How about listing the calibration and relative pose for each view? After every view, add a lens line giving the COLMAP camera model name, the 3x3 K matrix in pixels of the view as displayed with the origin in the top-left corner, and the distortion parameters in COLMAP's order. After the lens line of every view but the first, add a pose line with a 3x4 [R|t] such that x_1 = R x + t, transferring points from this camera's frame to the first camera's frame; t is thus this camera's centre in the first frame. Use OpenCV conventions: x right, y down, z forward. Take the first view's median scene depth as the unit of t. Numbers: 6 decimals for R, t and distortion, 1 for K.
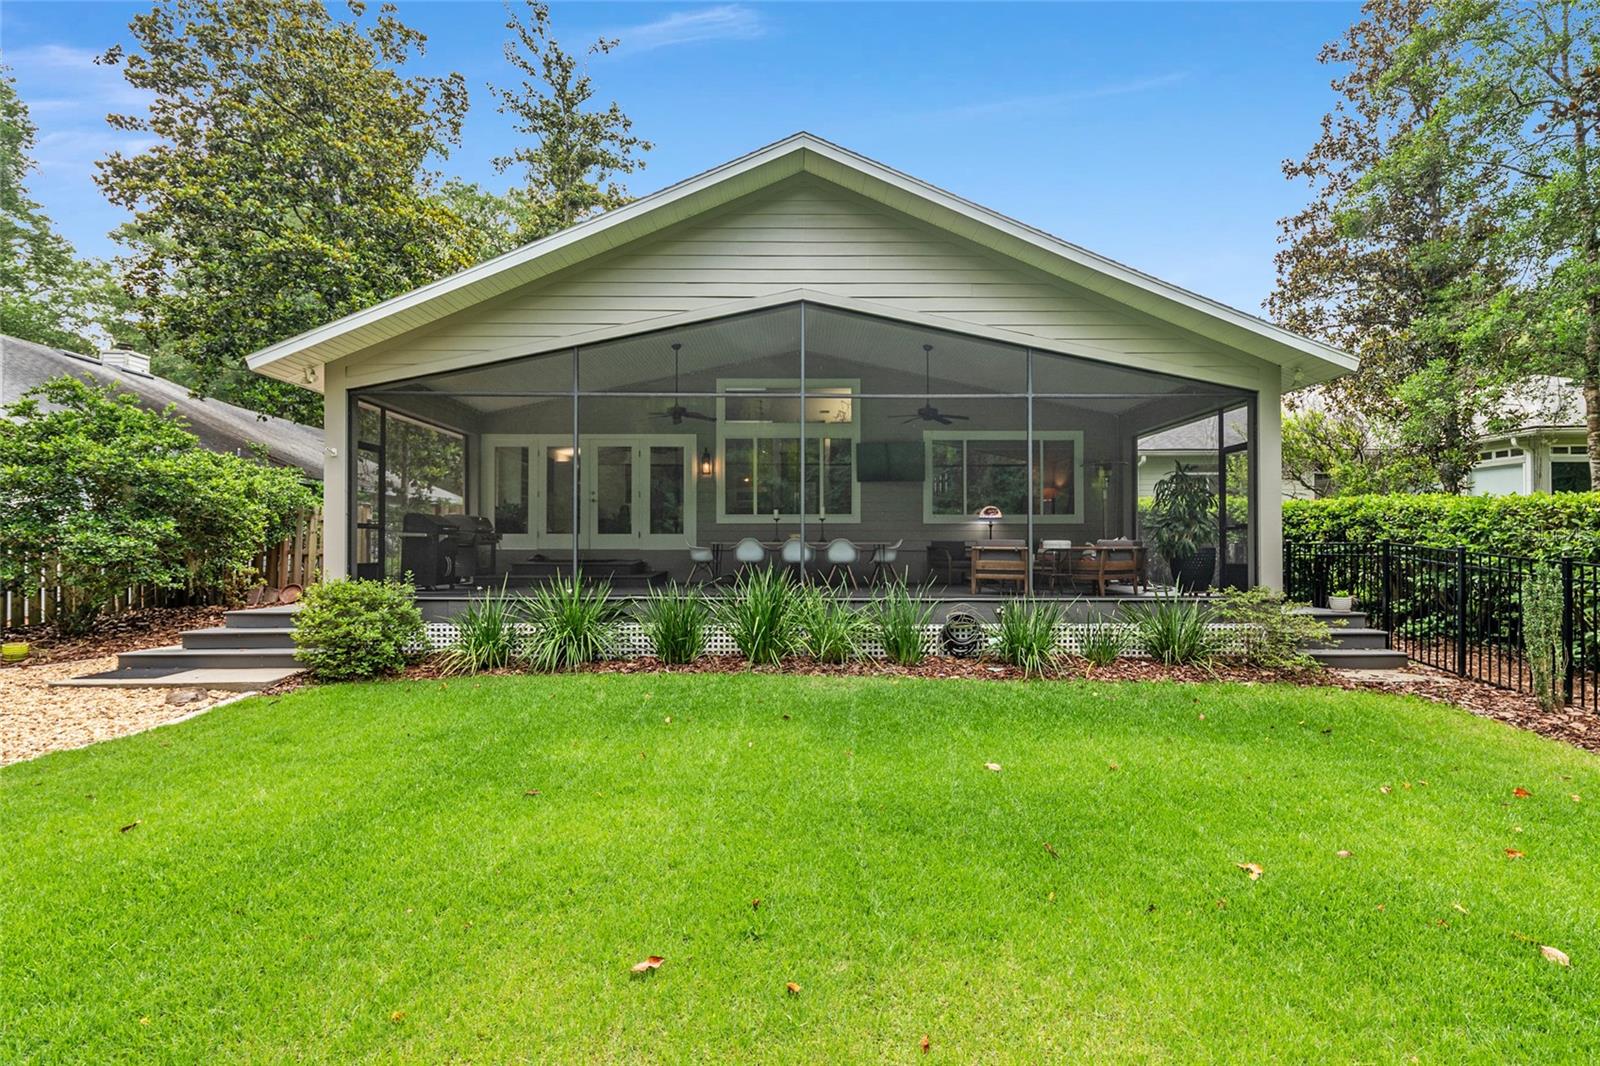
lens RADIAL K [[753.8, 0, 796.5], [0, 753.8, 540.3], [0, 0, 1]] dist [0.000295, 0.000132]
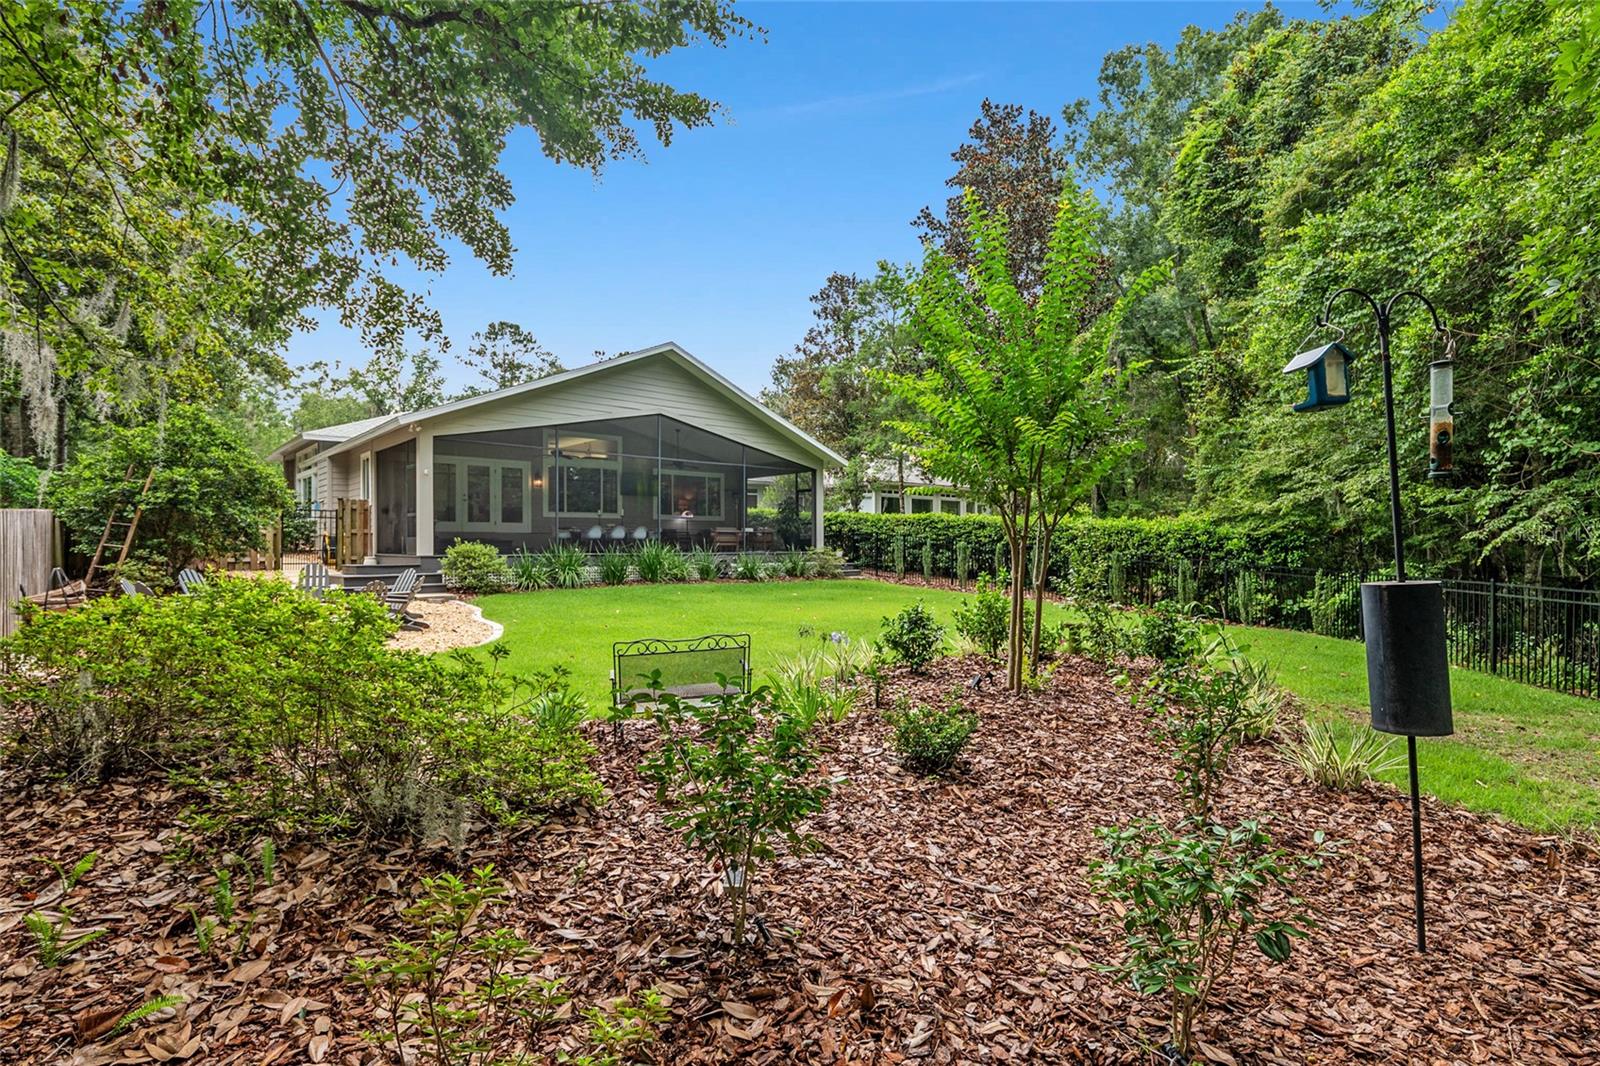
lens RADIAL K [[763.6, 0, 801.4], [0, 763.6, 540.3], [0, 0, 1]] dist [-0.003489, -0.000567]
pose [[0.748413, 0.001664, 0.663231, -0.856437], [-0.004723, 0.999985, 0.002821, 0.023692], [-0.663217, -0.005244, 0.748409, -0.673431]]
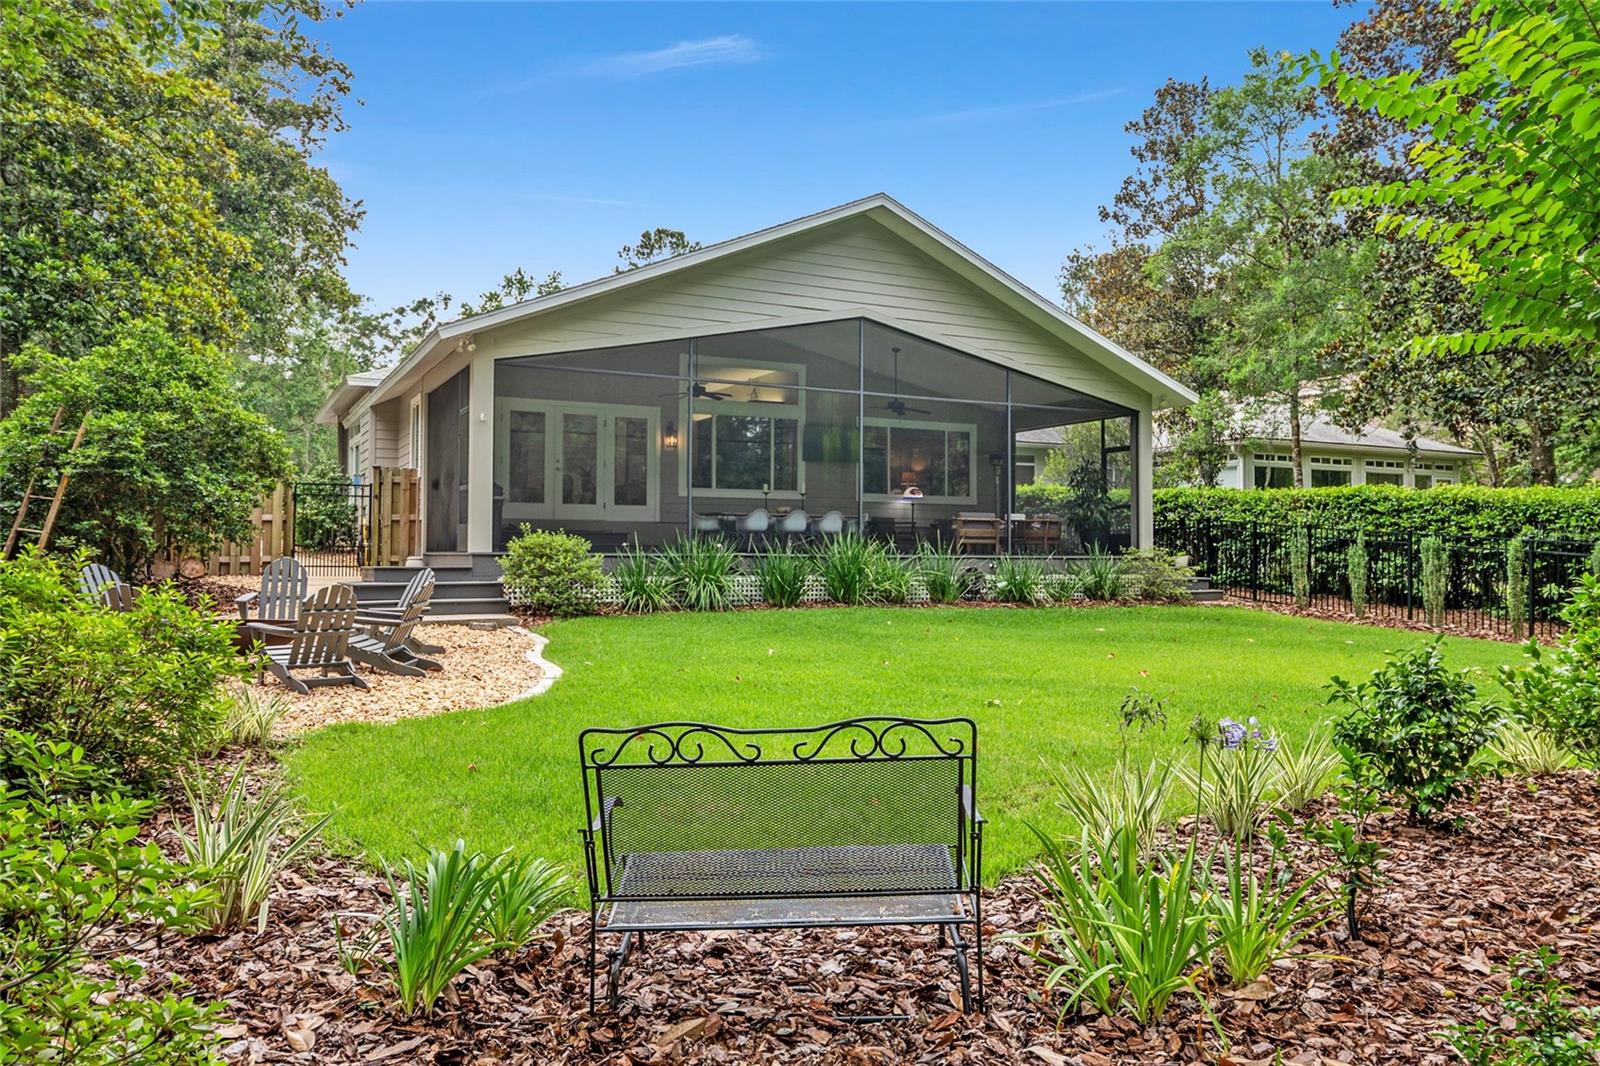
lens RADIAL K [[1160.2, 0, 802.6], [0, 1160.2, 520.7], [0, 0, 1]] dist [-0.004232, -0.003624]
pose [[0.892865, 0.017156, 0.449997, -0.715883], [-0.008435, 0.999736, -0.021378, 0.046295], [-0.450245, 0.015292, 0.892774, -0.507746]]
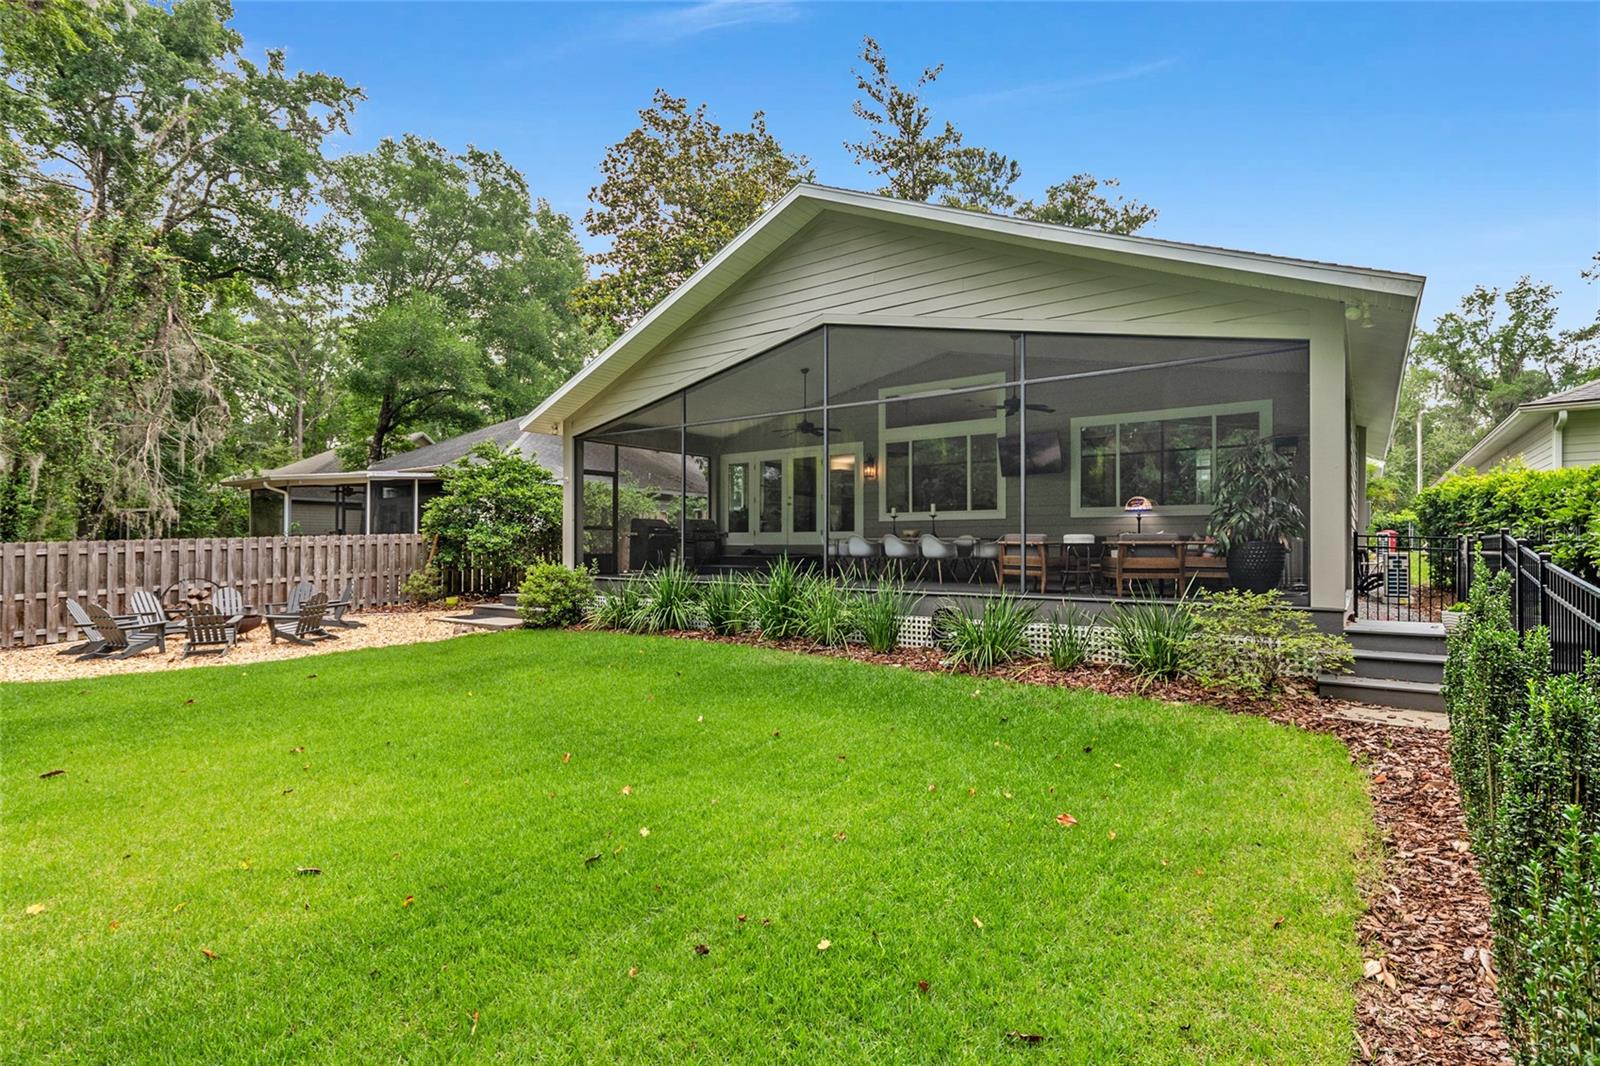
lens RADIAL K [[763.6, 0, 801.4], [0, 763.6, 540.3], [0, 0, 1]] dist [-0.003489, -0.000567]
pose [[0.799710, -0.002768, -0.600381, 0.511560], [0.004568, 0.999988, 0.001475, 0.003380], [0.600370, -0.003922, 0.799713, 0.047307]]
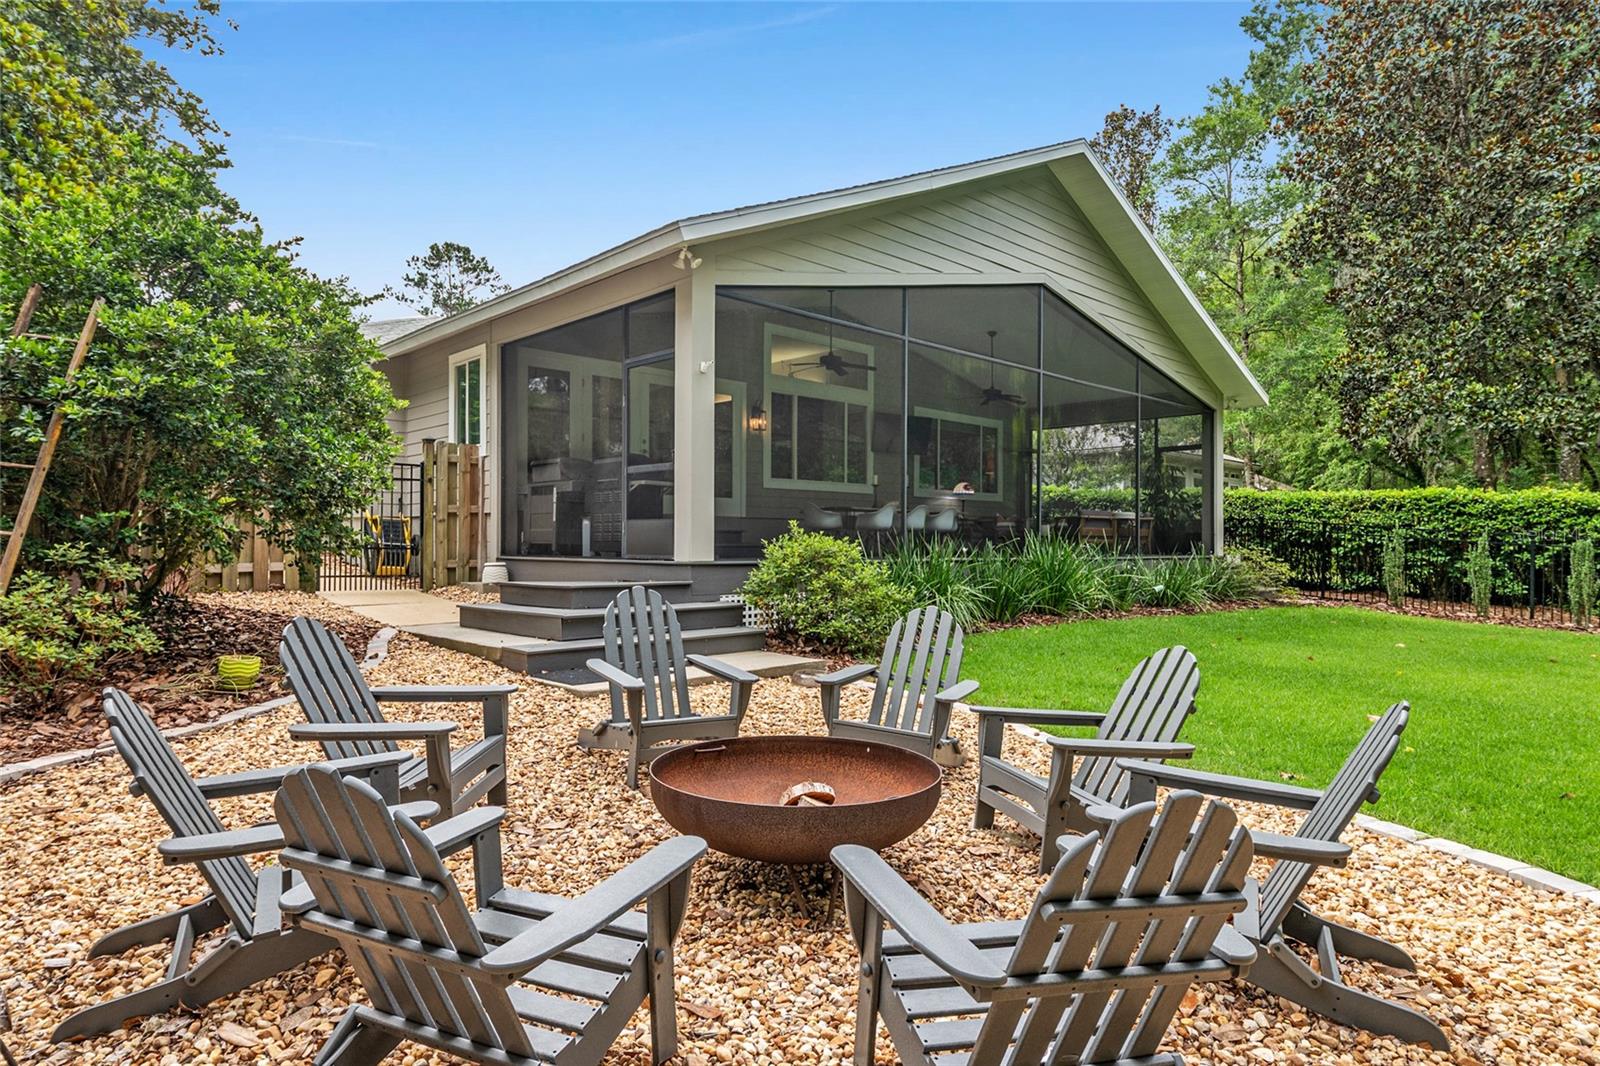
lens RADIAL K [[931.2, 0, 797.5], [0, 931.2, 541.1], [0, 0, 1]] dist [-0.002467, 0.000472]
pose [[0.727989, 0.004801, 0.685572, -0.889046], [-0.011103, 0.999927, 0.004787, 0.037510], [-0.685498, -0.011097, 0.727990, 0.200983]]
